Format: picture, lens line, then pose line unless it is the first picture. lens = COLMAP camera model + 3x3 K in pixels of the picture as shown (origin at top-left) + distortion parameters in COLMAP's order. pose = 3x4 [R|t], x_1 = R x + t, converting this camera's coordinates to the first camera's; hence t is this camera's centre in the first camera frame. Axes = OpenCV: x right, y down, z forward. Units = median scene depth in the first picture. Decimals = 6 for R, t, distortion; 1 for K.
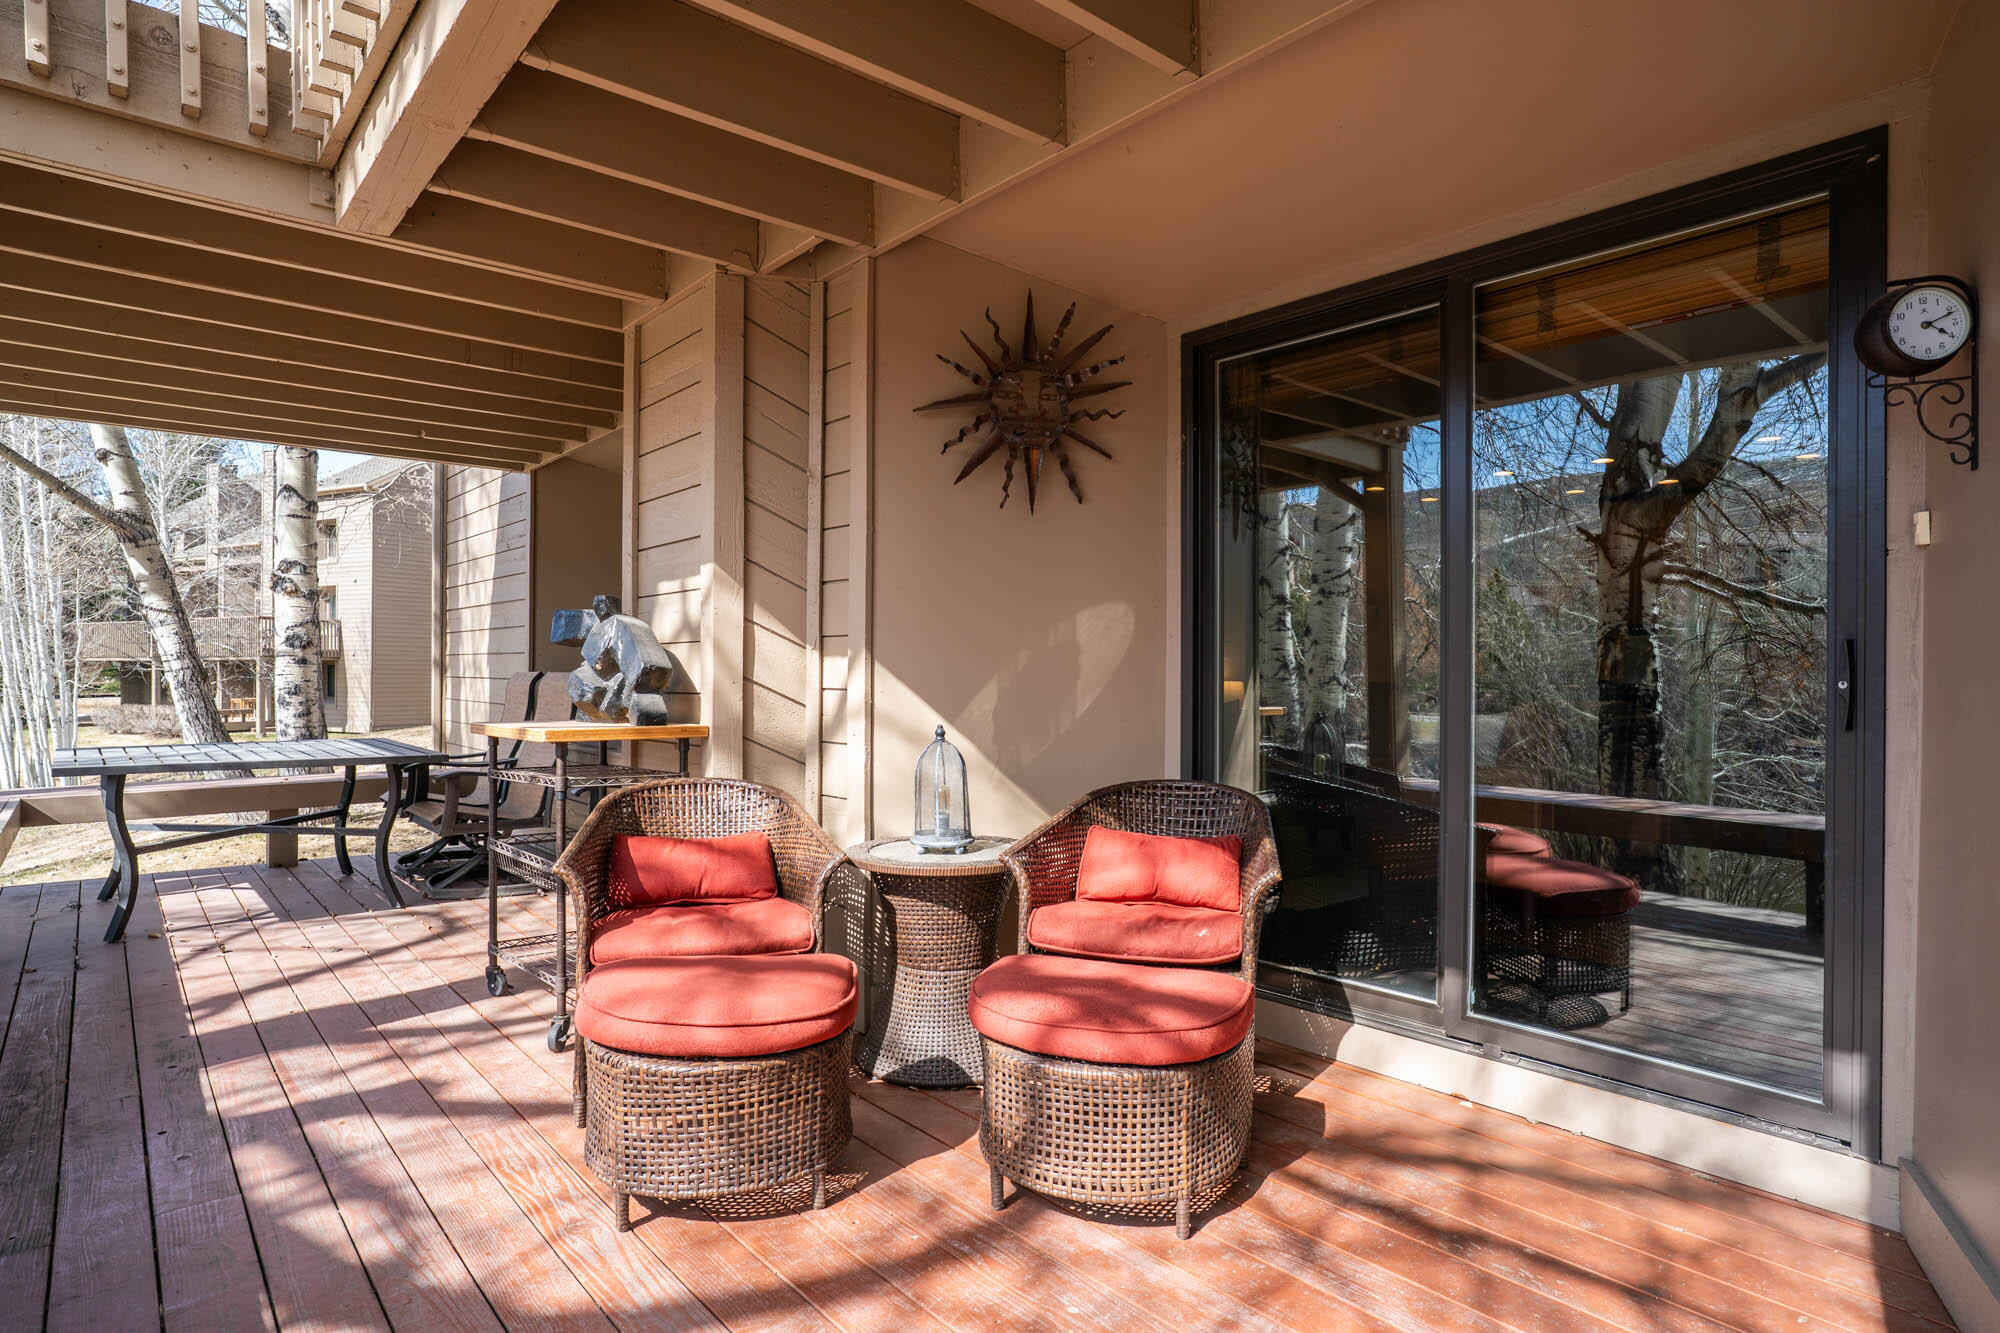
lens RADIAL K [[1104.2, 0, 991.8], [0, 1104.2, 671.3], [0, 0, 1]] dist [-0.012836, 0.008086]
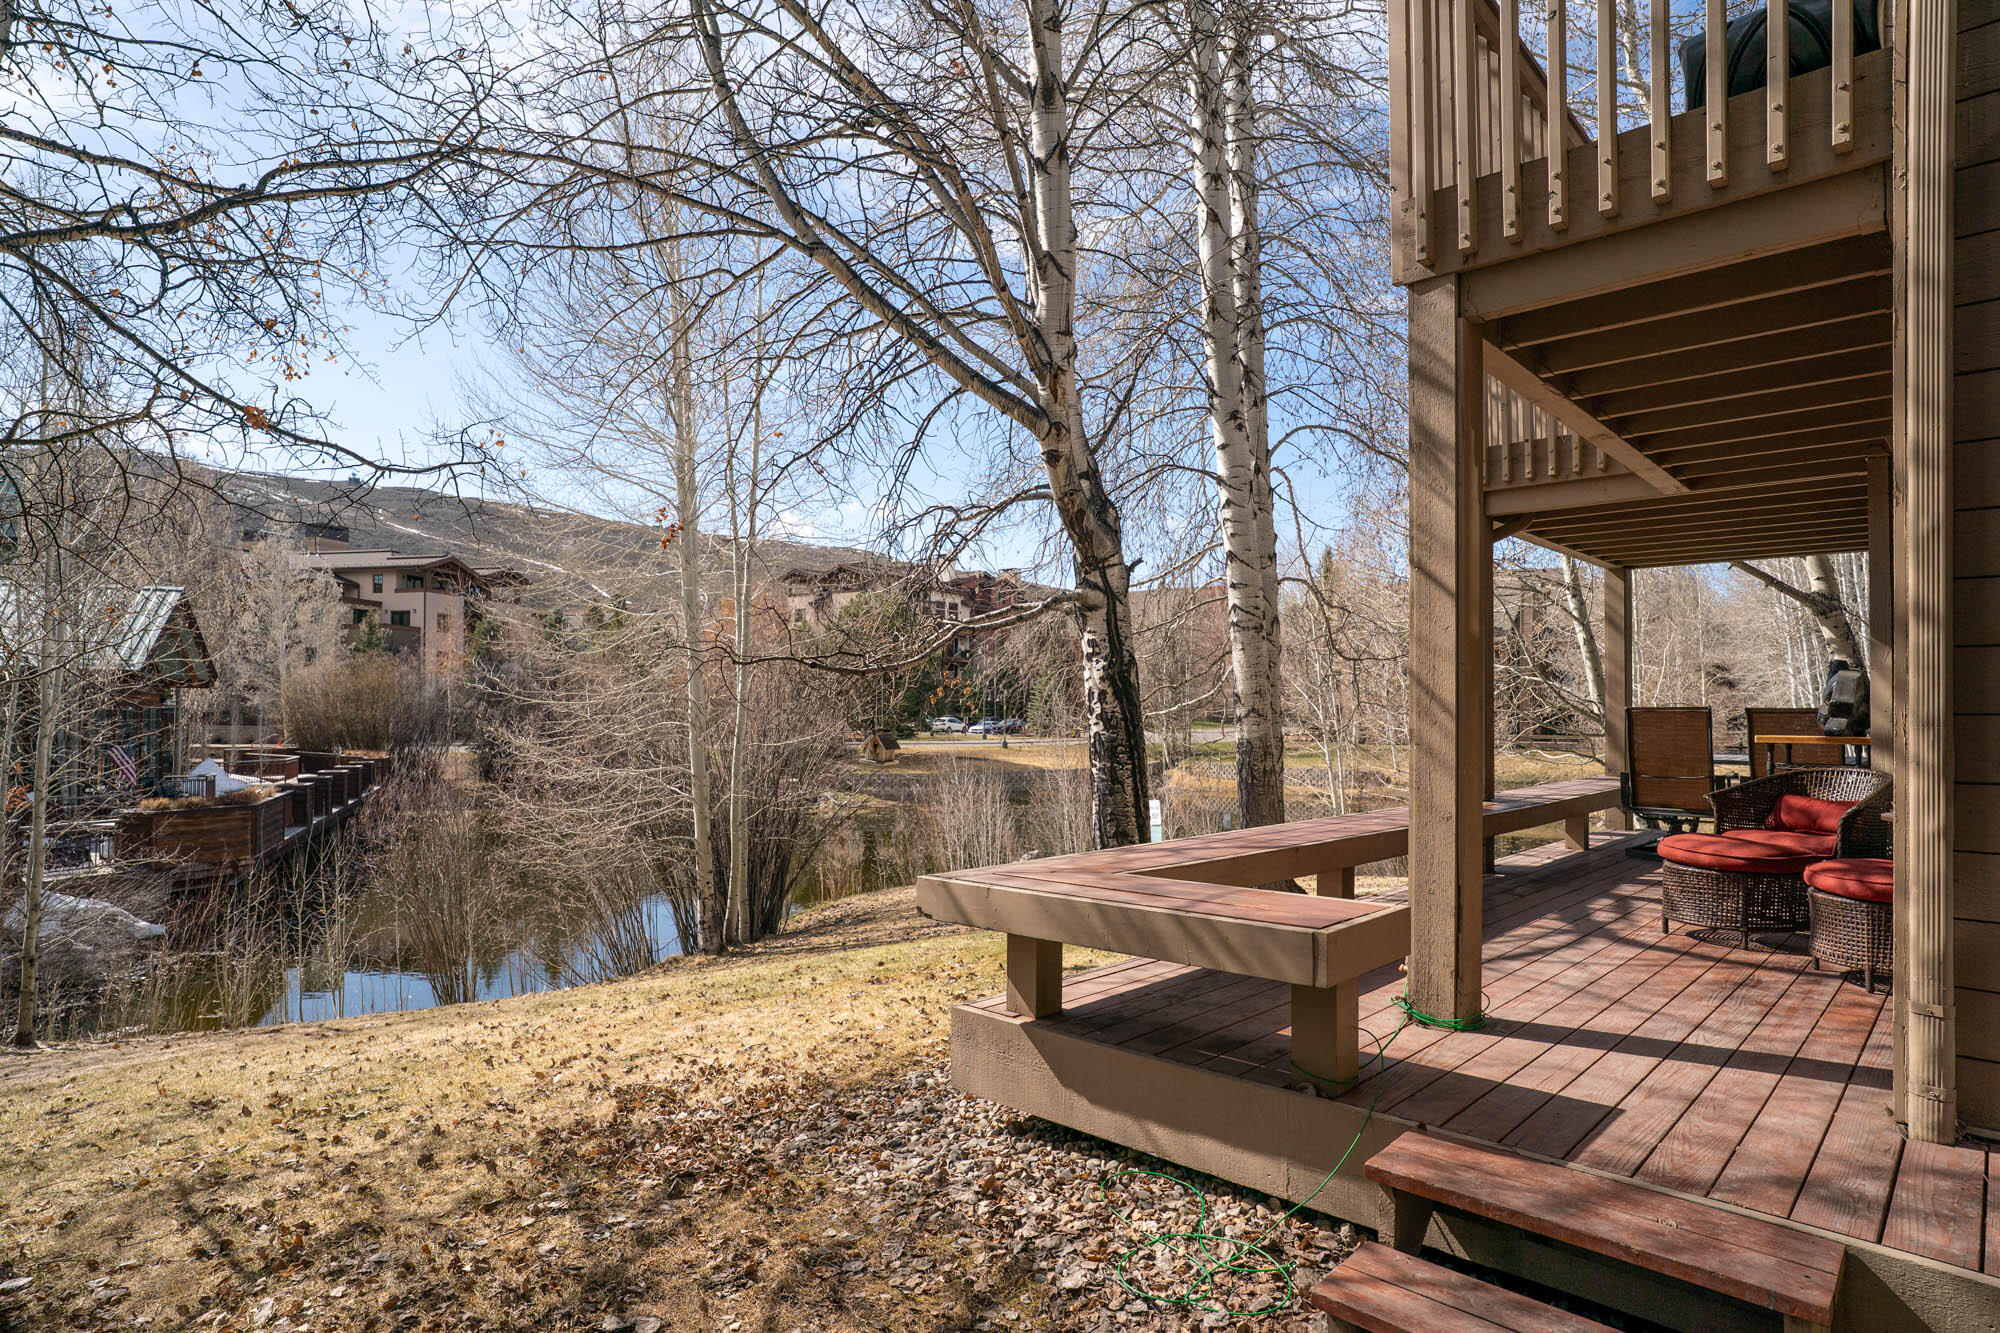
lens RADIAL K [[1104.2, 0, 1049.5], [0, 1104.2, 691.3], [0, 0, 1]] dist [-0.012836, 0.008086]
pose [[0.176658, -0.020881, -0.984051, 1.147238], [-0.001672, 0.999767, -0.021515, 0.017720], [0.984271, 0.005447, 0.176582, -0.499607]]
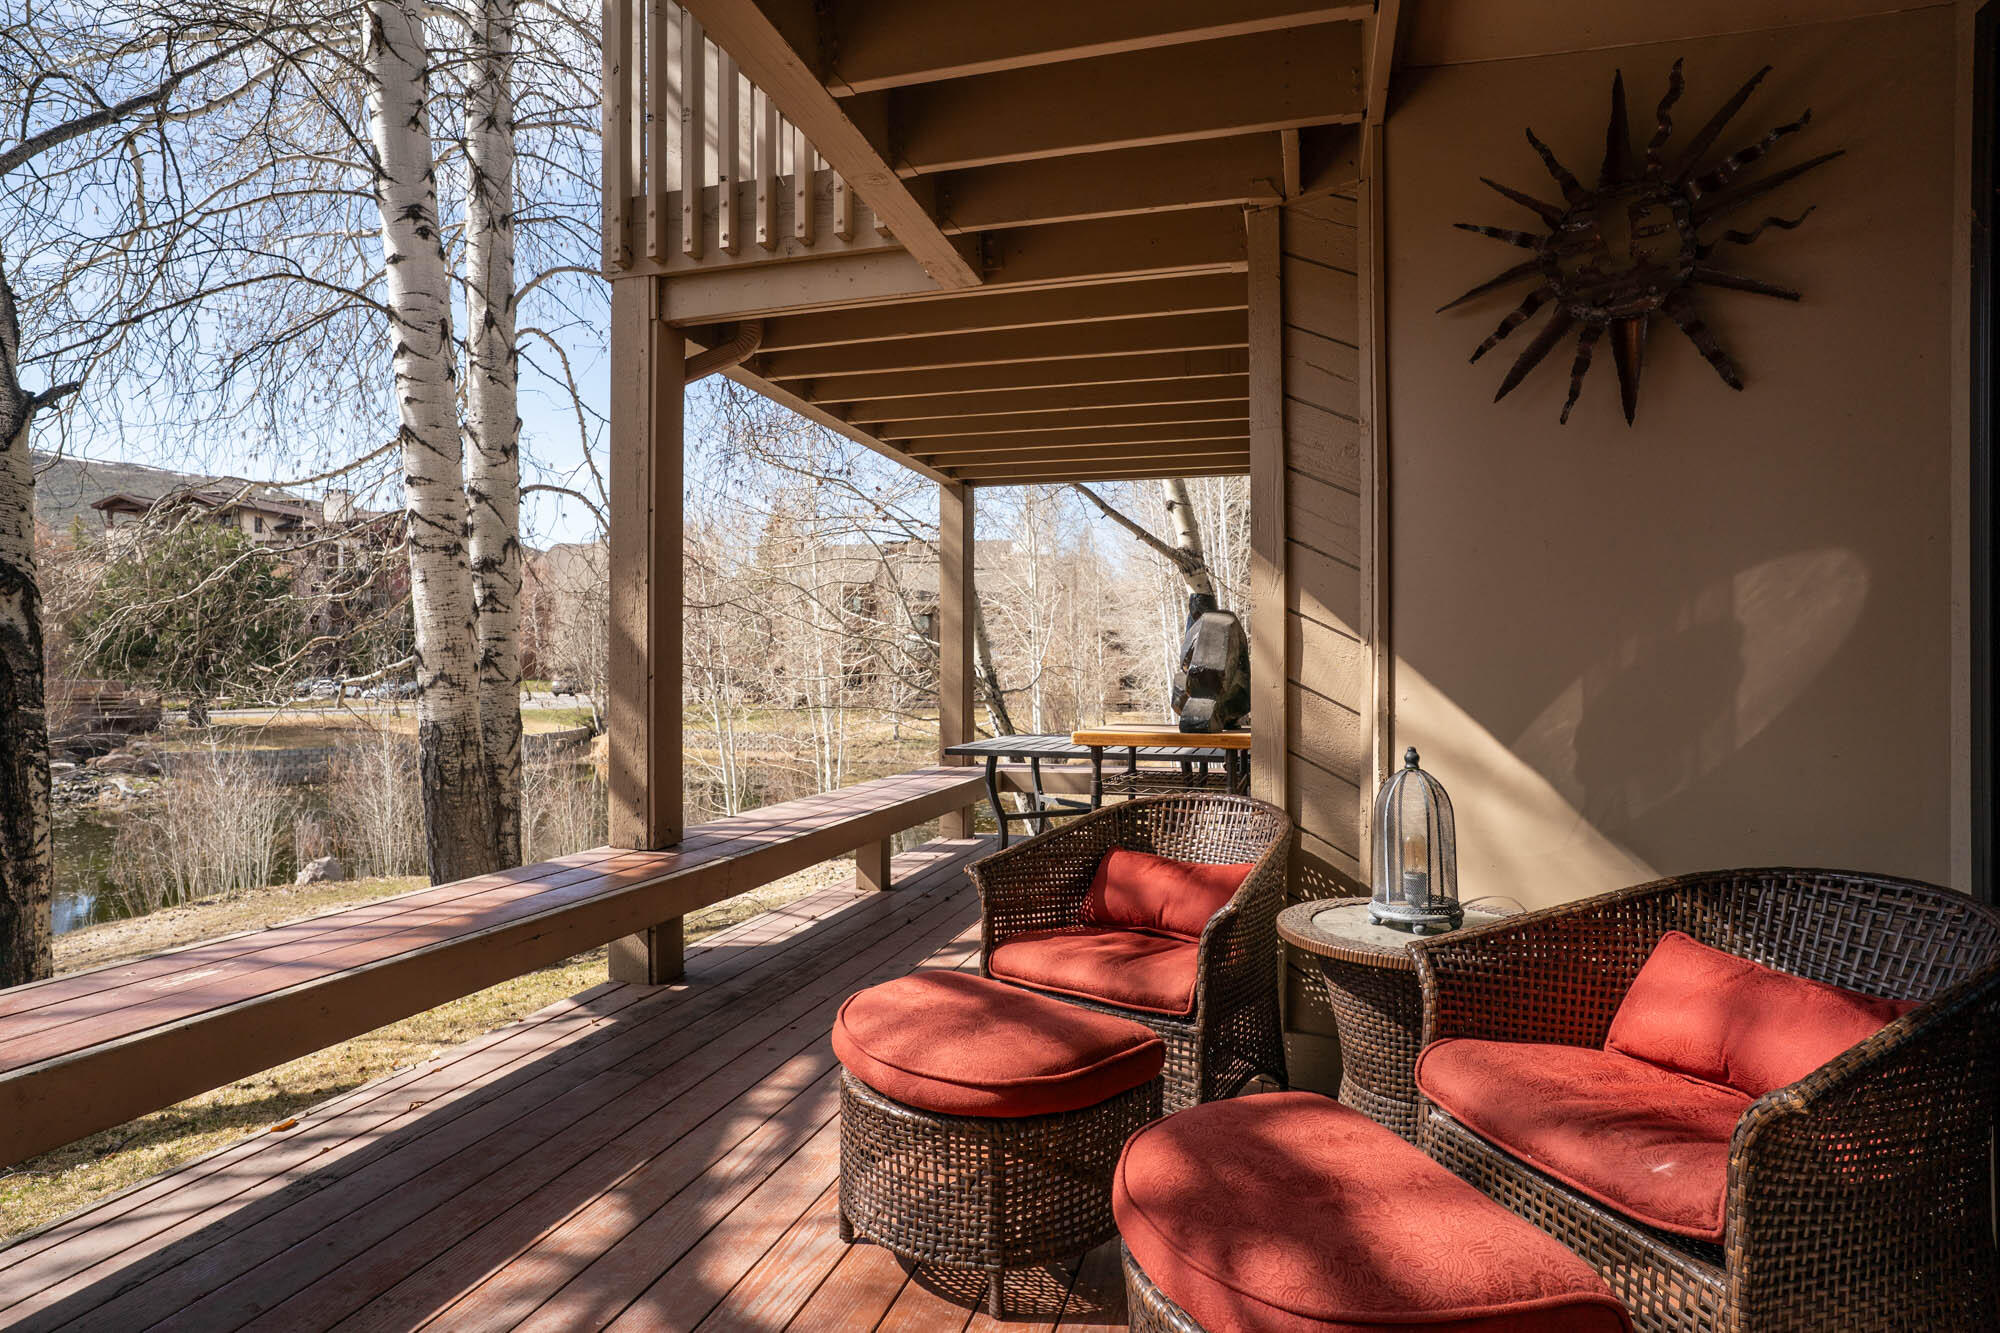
lens RADIAL K [[1104.2, 0, 991.0], [0, 1104.2, 665.7], [0, 0, 1]] dist [-0.012836, 0.008086]
pose [[0.572488, -0.008839, -0.819865, 0.338646], [0.000314, 0.999944, -0.010561, 0.003317], [0.819913, 0.005789, 0.572459, 0.335468]]
